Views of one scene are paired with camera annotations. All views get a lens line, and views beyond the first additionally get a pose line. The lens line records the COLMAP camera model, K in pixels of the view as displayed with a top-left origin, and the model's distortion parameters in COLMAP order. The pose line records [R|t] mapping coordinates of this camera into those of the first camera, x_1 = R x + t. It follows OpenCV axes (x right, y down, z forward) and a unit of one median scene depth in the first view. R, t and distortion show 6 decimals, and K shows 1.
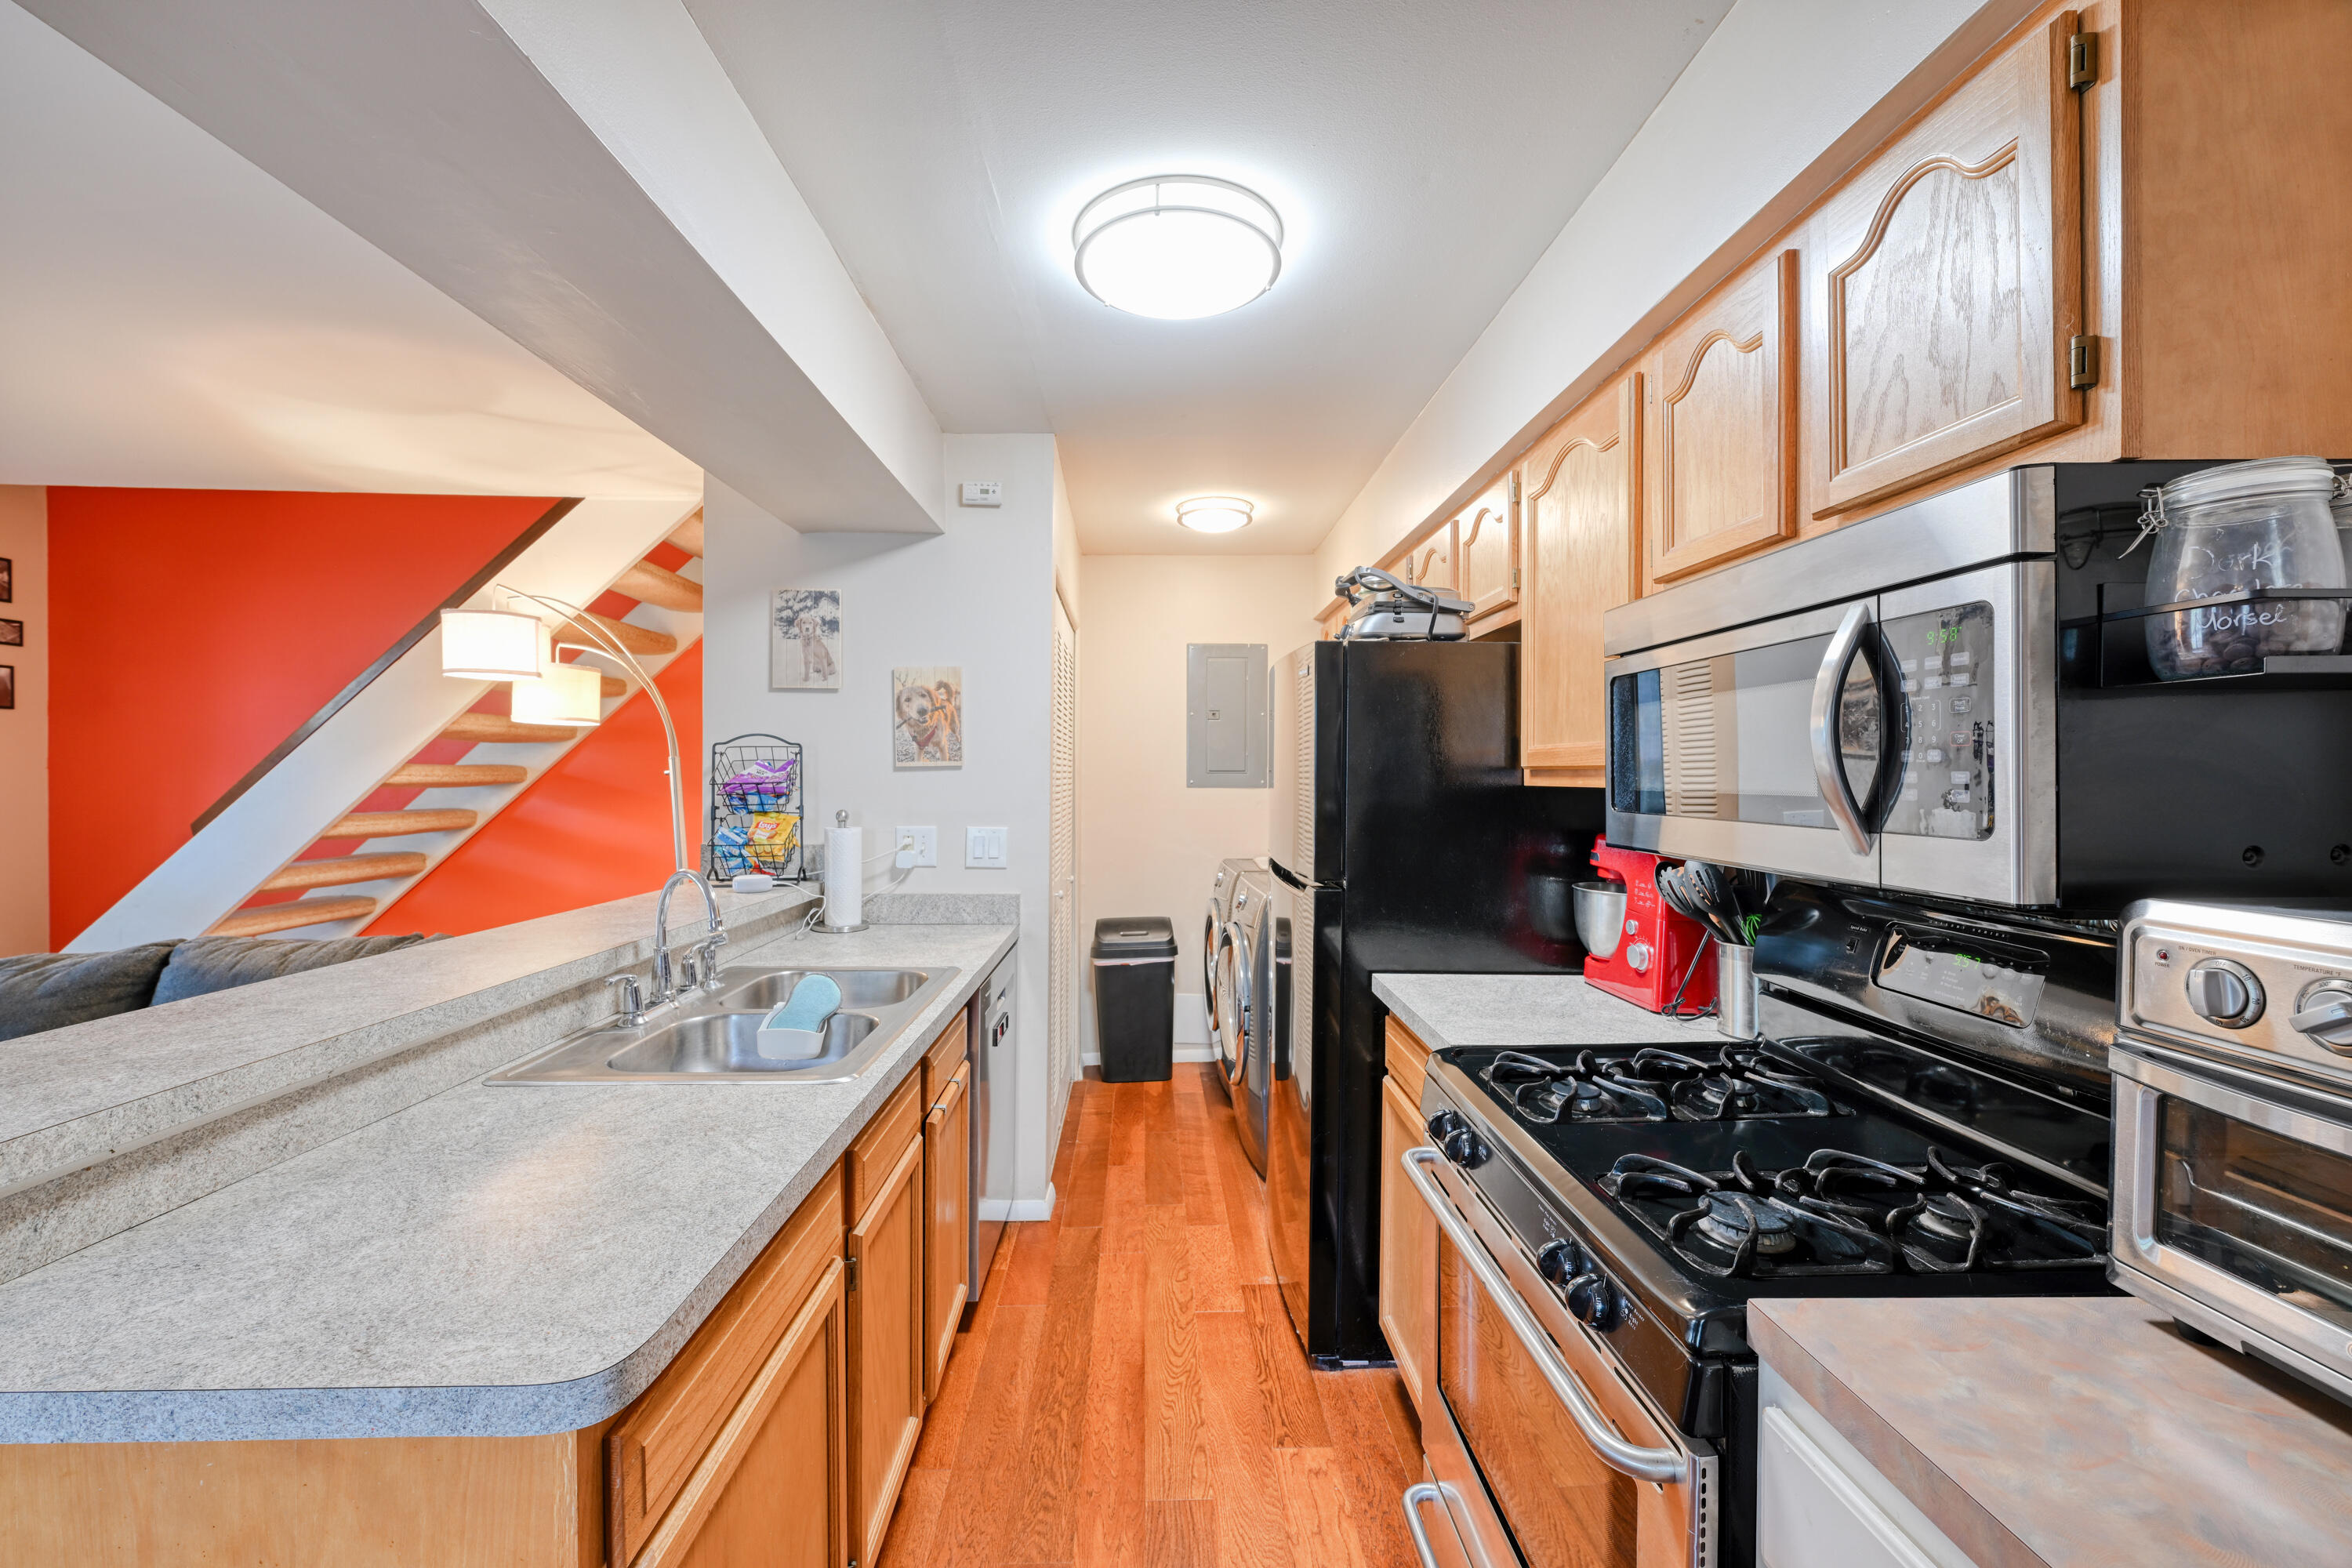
lens RADIAL K [[929.9, 0, 1169.7], [0, 929.9, 780.0], [0, 0, 1]] dist [0.001066, 0.000013]
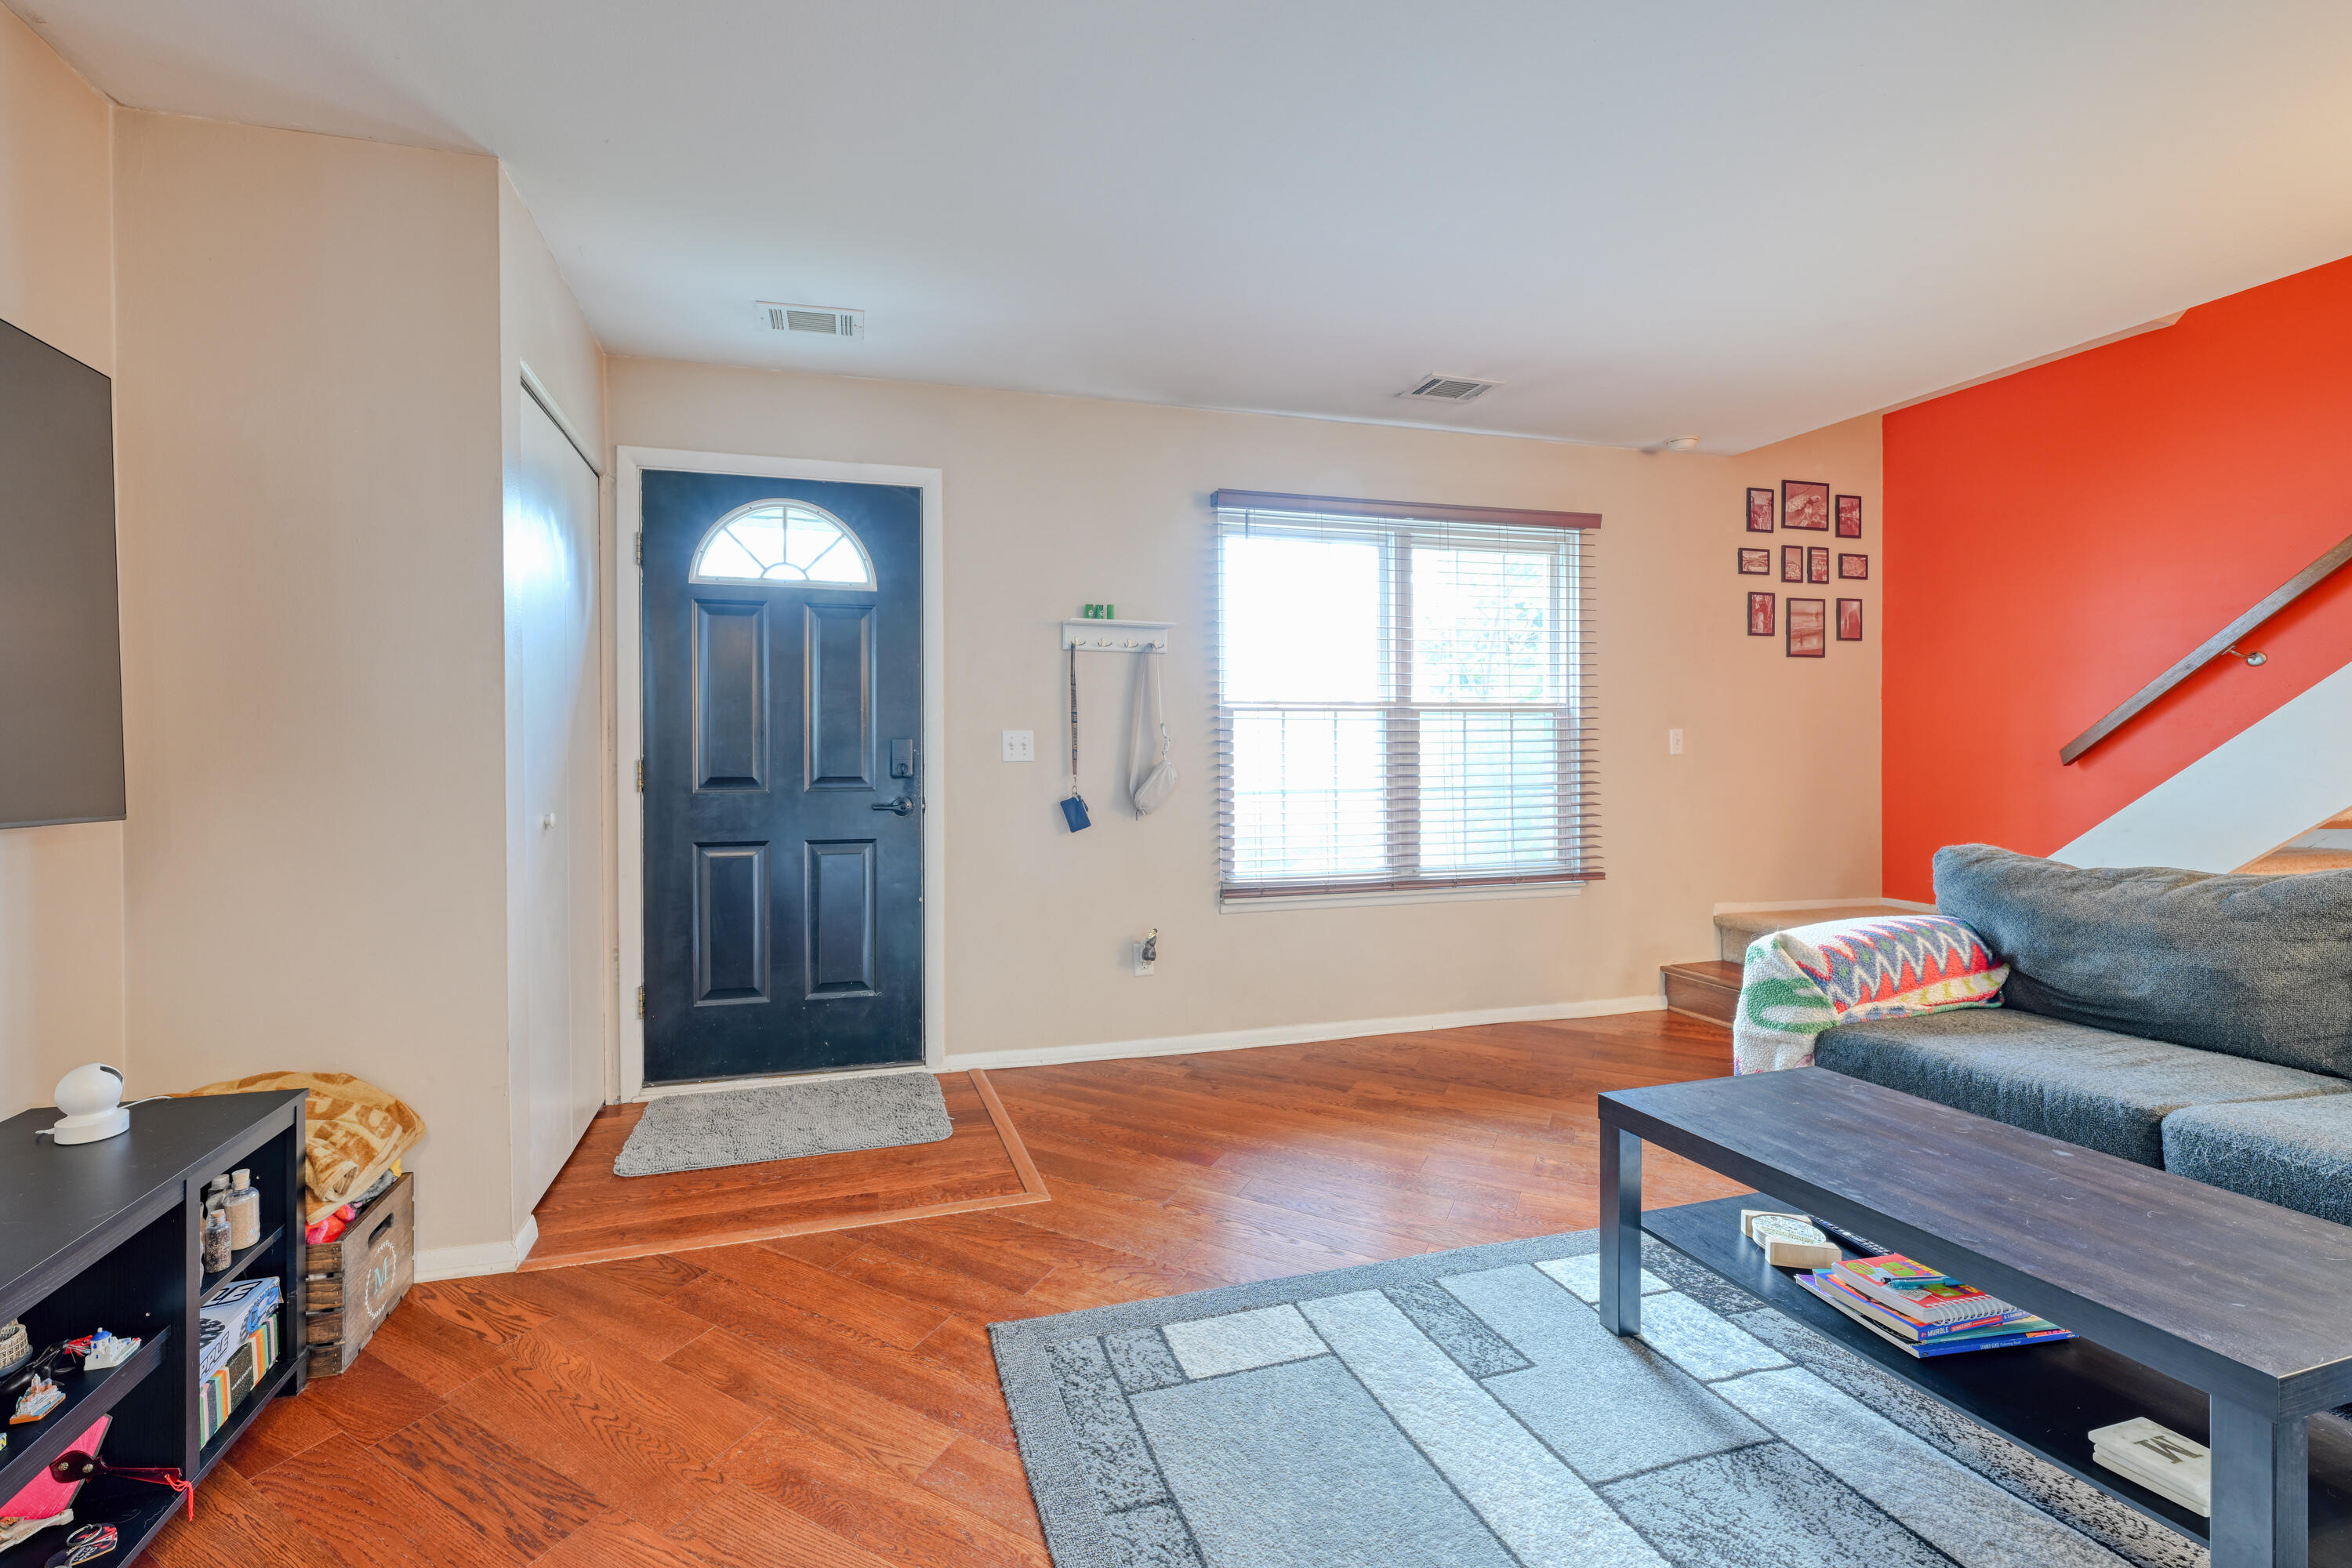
lens RADIAL K [[966.9, 0, 1087.2], [0, 966.9, 769.0], [0, 0, 1]] dist [0.000481, 0.000085]
pose [[0.235859, 0.001546, -0.971786, -0.595876], [-0.001505, 0.999998, 0.001225, 0.099149], [0.971786, 0.001174, 0.235861, -0.135307]]
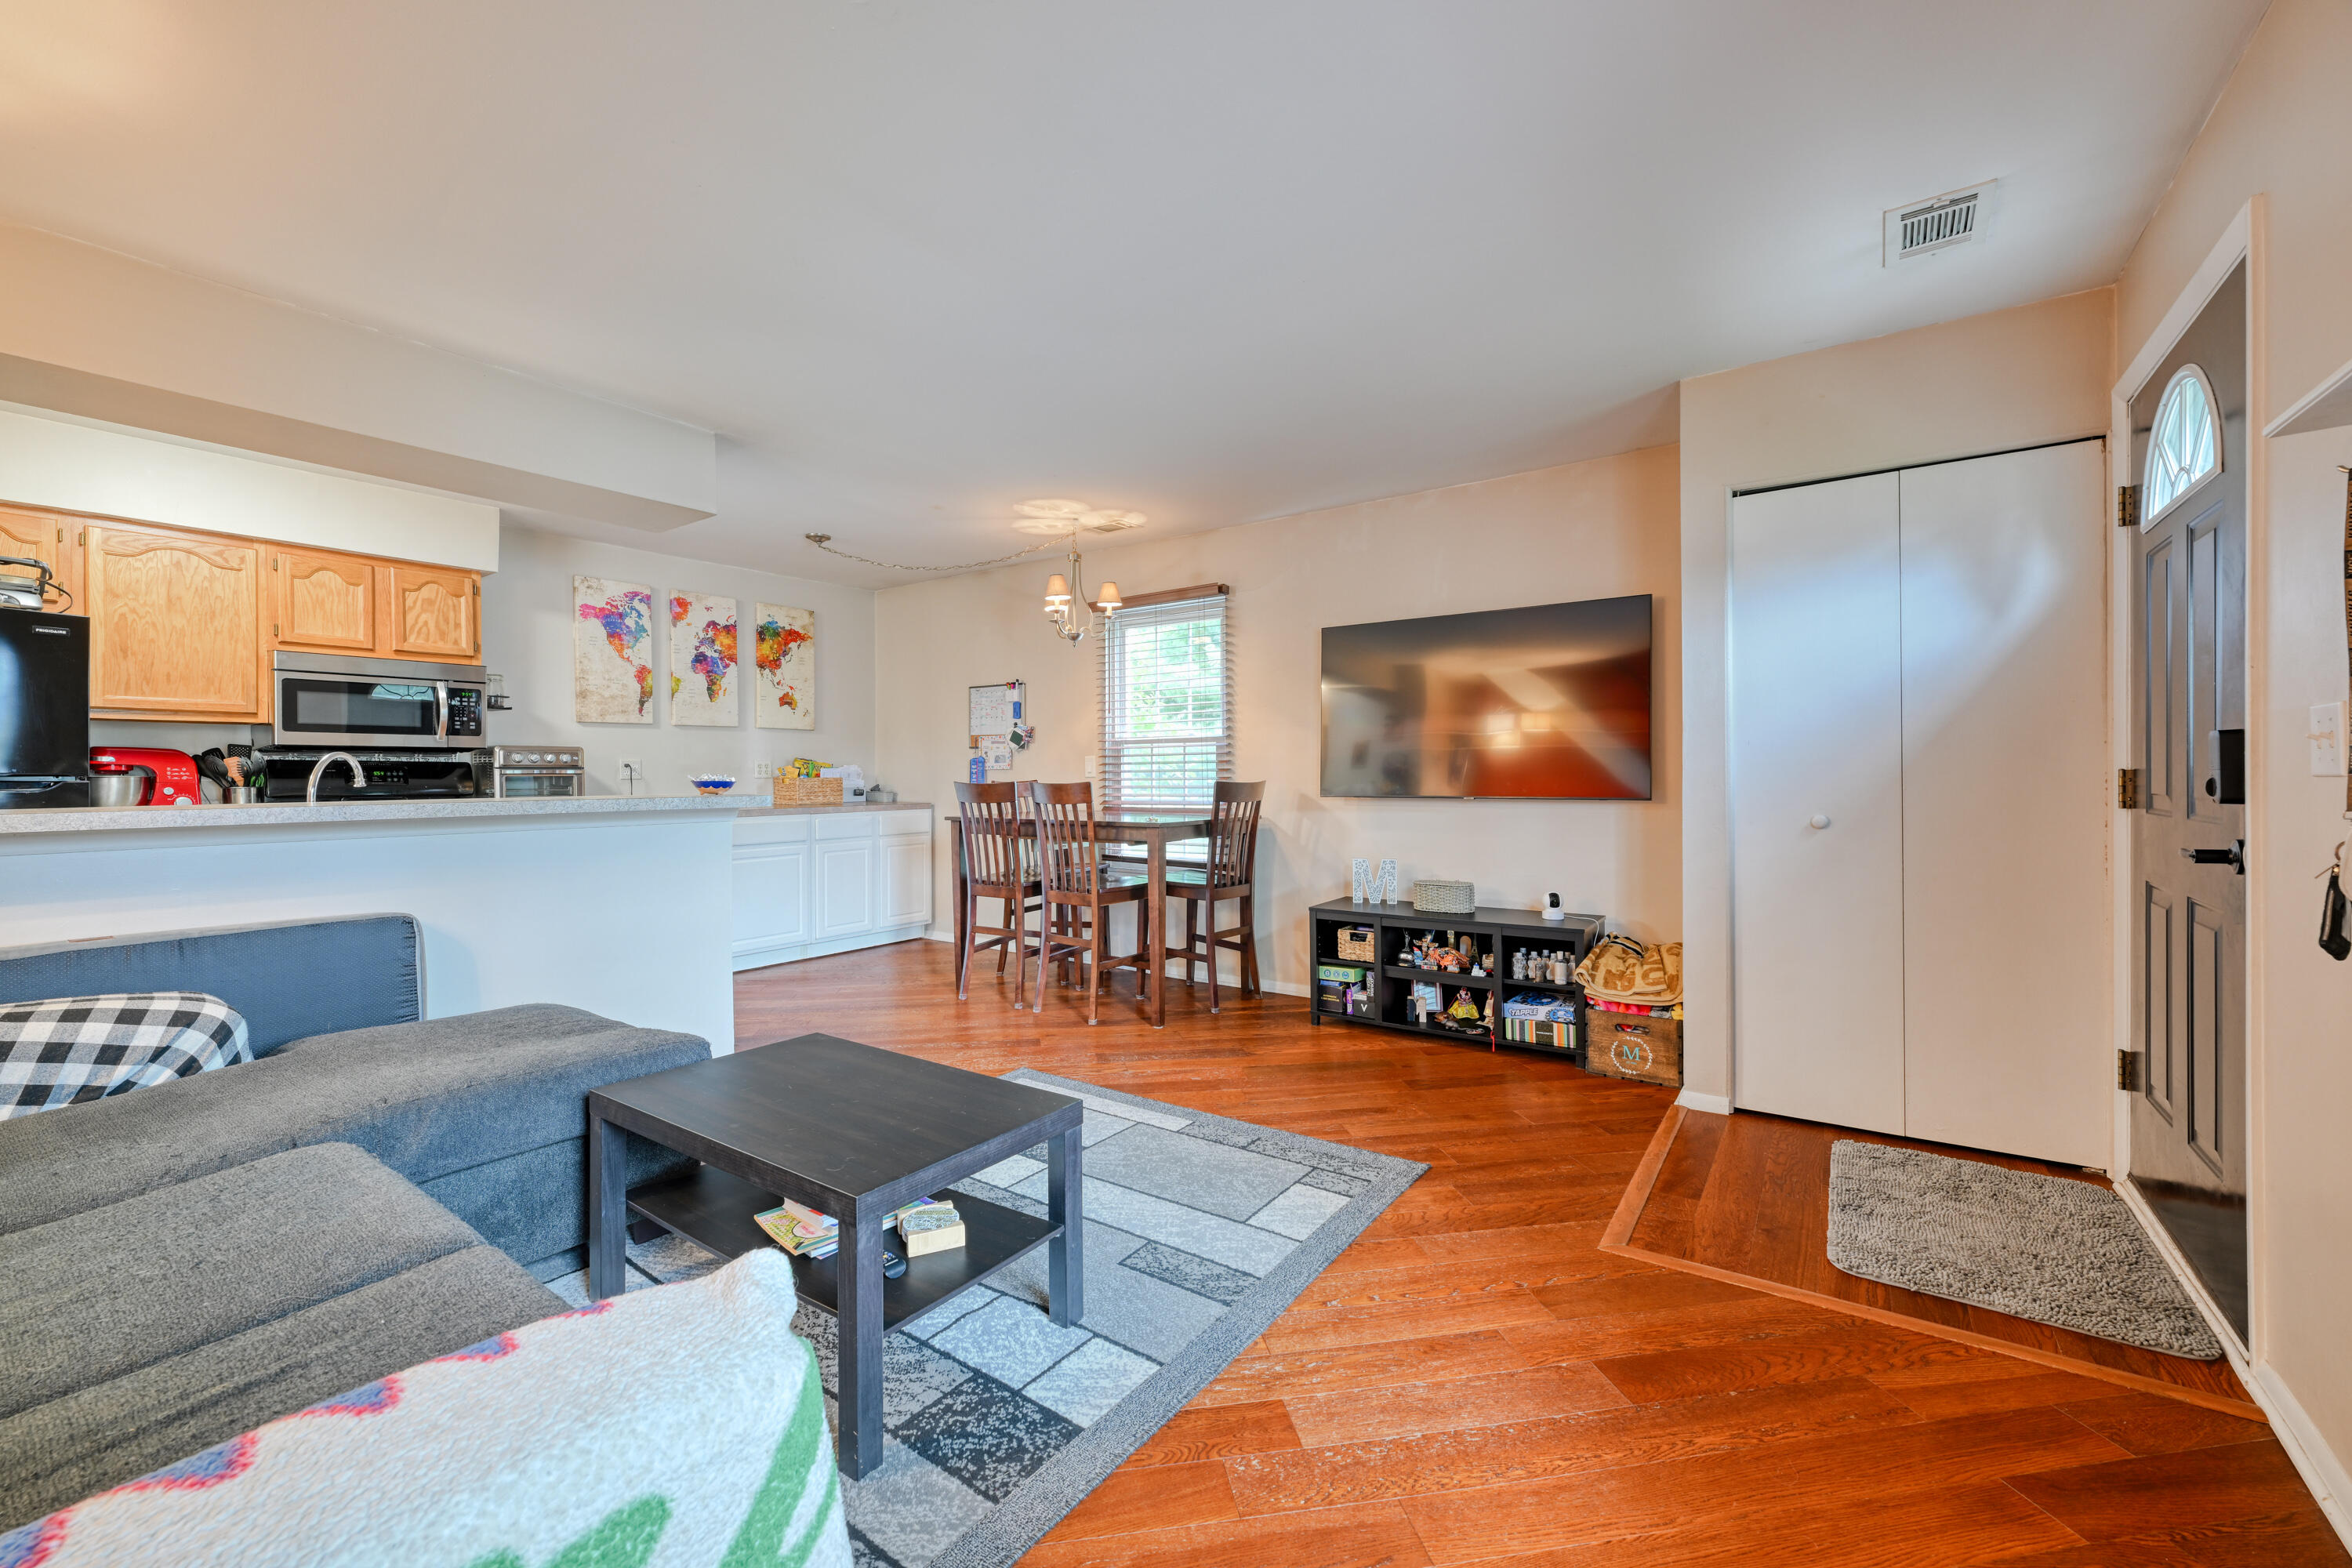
lens RADIAL K [[946.6, 0, 1165.6], [0, 946.6, 773.8], [0, 0, 1]] dist [0.001222, 0.000542]
pose [[-0.795730, 0.000776, 0.605650, -1.628224], [0.006833, 0.999947, 0.007696, 0.079463], [-0.605612, 0.010263, -0.795694, 0.876968]]
